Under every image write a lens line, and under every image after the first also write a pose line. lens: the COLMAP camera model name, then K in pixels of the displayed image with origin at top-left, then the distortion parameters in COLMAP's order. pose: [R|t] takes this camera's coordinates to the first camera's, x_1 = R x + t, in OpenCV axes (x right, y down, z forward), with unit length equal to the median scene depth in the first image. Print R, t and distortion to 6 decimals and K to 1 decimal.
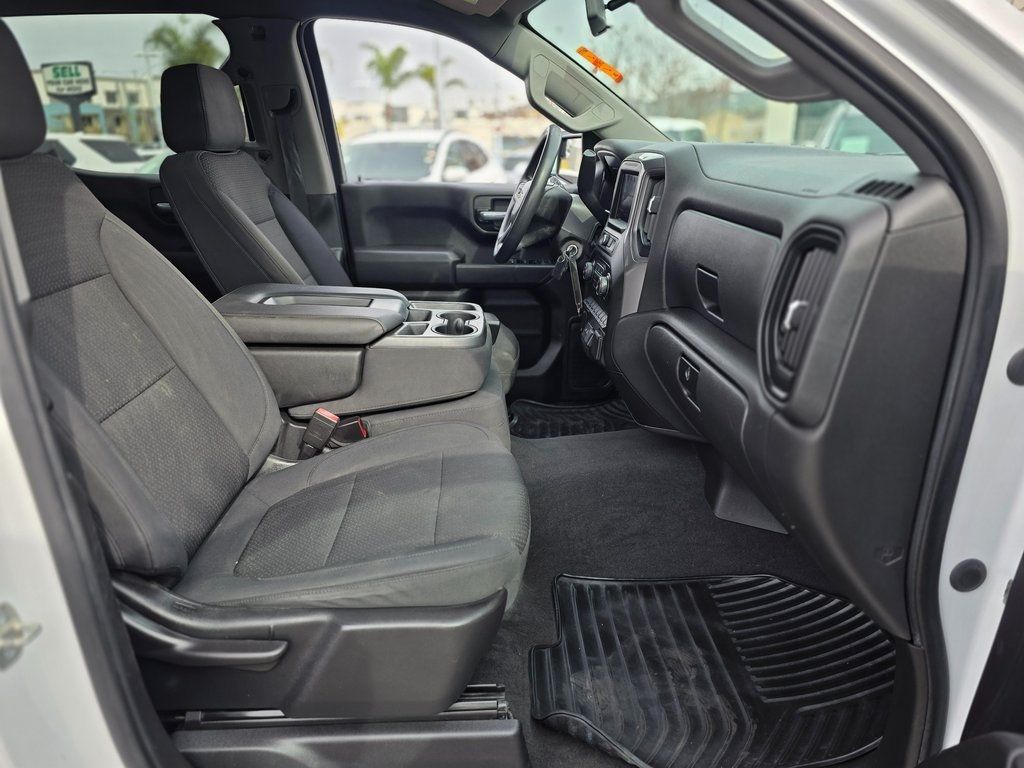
lens RADIAL K [[701.9, 0, 510.6], [0, 701.9, 385.0], [0, 0, 1]] dist [0.044823, -0.005604]
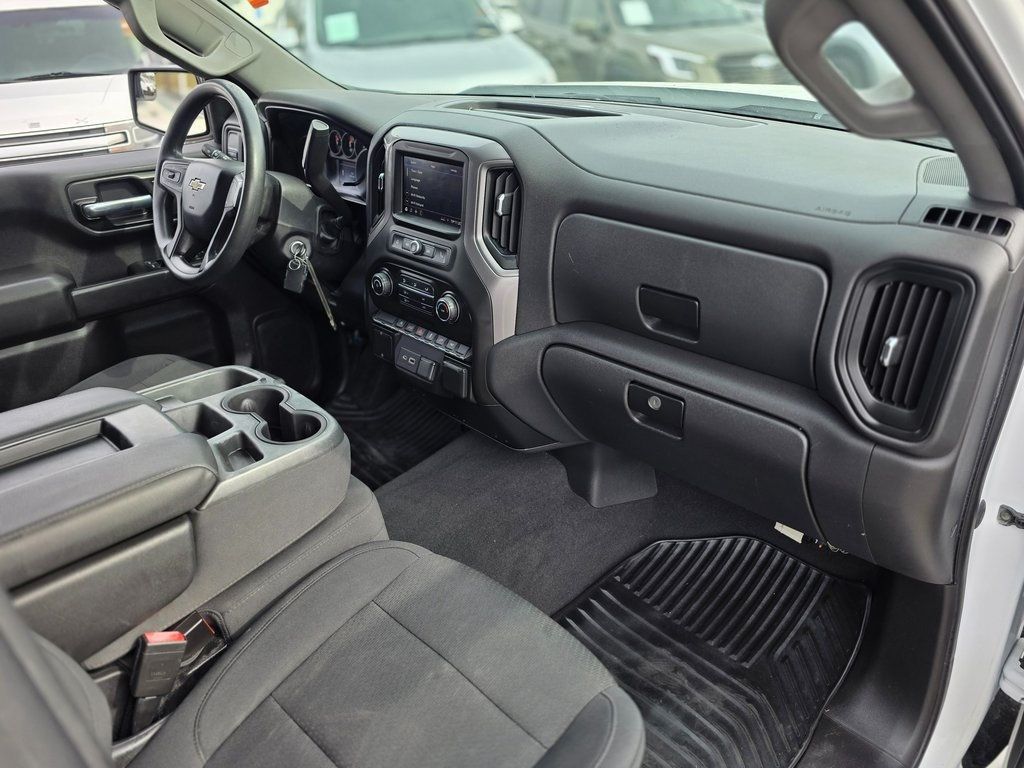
lens RADIAL K [[750.6, 0, 512.7], [0, 750.6, 380.7], [0, 0, 1]] dist [0.029130, -0.002797]
pose [[0.735493, -0.328879, 0.592358, -0.393781], [0.242168, 0.944140, 0.223504, -0.270594], [-0.632775, -0.020936, 0.774053, 0.336620]]
